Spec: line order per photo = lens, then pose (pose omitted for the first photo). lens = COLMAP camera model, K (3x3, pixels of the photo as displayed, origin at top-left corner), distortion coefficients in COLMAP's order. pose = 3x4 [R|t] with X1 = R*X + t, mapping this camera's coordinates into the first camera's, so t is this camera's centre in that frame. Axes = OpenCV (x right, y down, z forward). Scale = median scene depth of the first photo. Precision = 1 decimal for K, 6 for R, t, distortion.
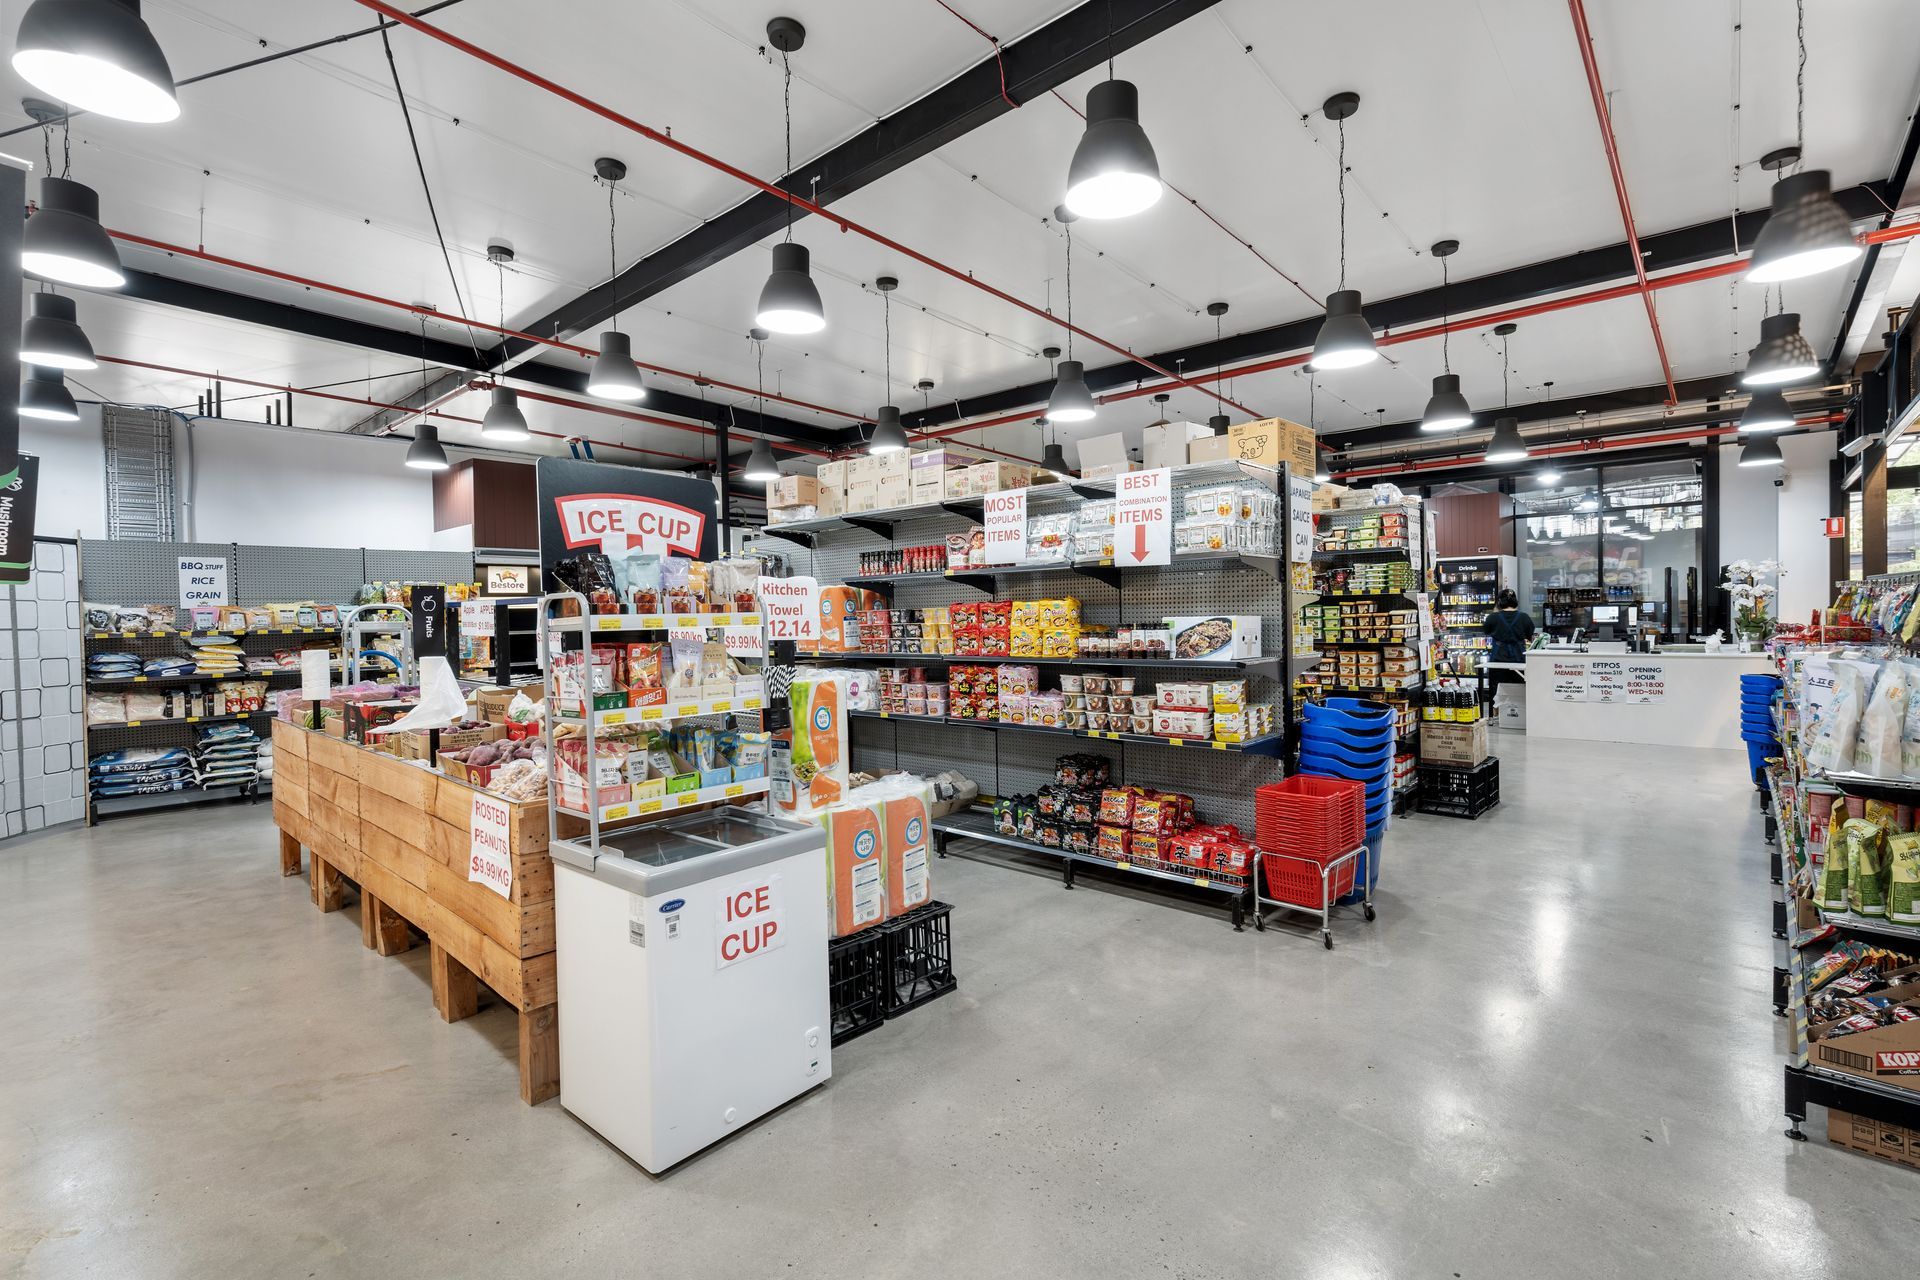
lens RADIAL K [[888.7, 0, 965.6], [0, 888.7, 634.2], [0, 0, 1]] dist [-0.001330, 0.003023]
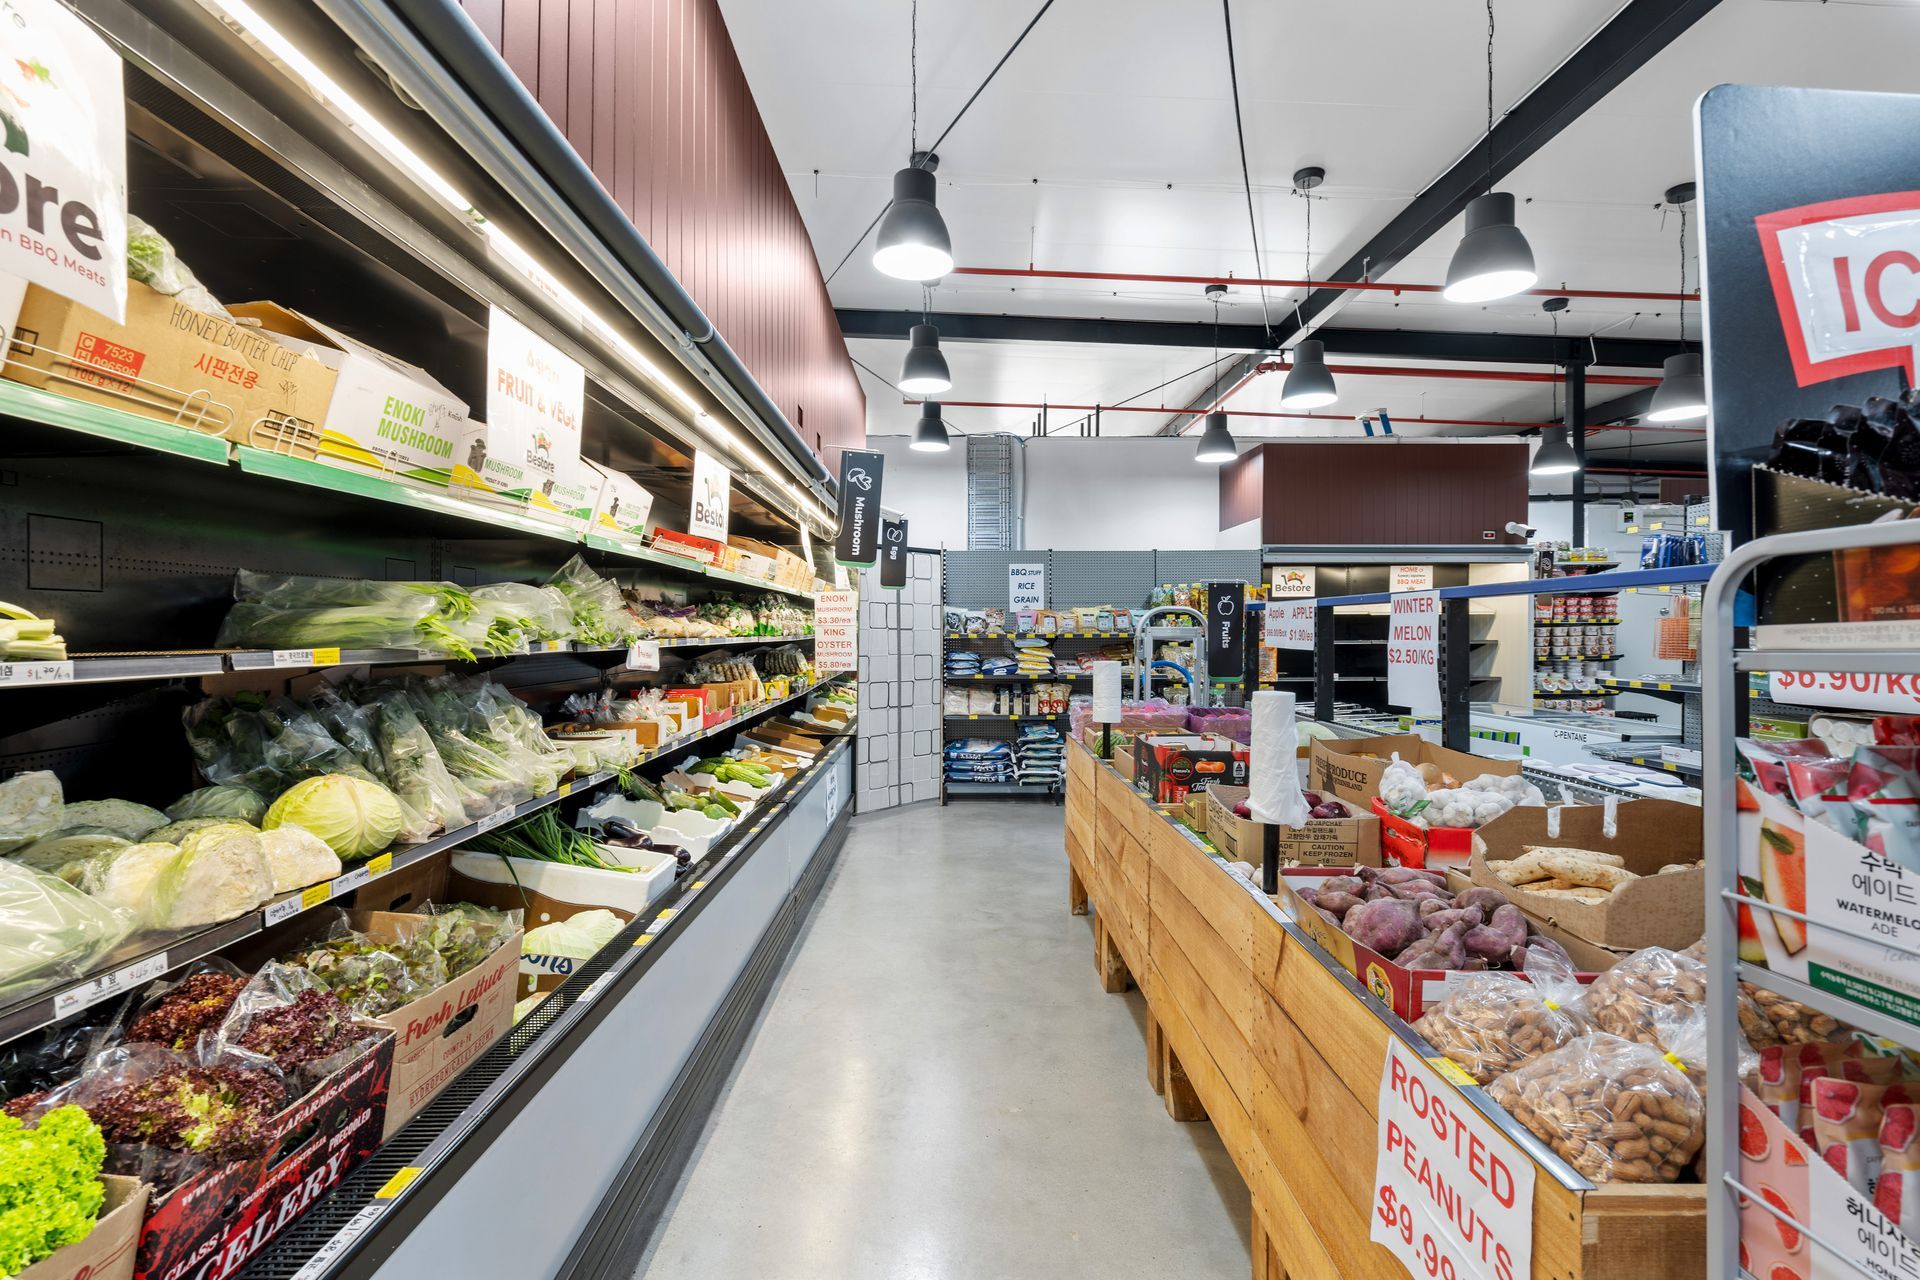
lens RADIAL K [[831.2, 0, 967.6], [0, 831.2, 631.8], [0, 0, 1]] dist [-0.000693, 0.000199]
pose [[0.690501, 0.019689, -0.723064, -0.189956], [-0.028721, 0.999587, -0.000209, -0.003430], [0.722761, 0.020911, 0.690781, 0.268416]]
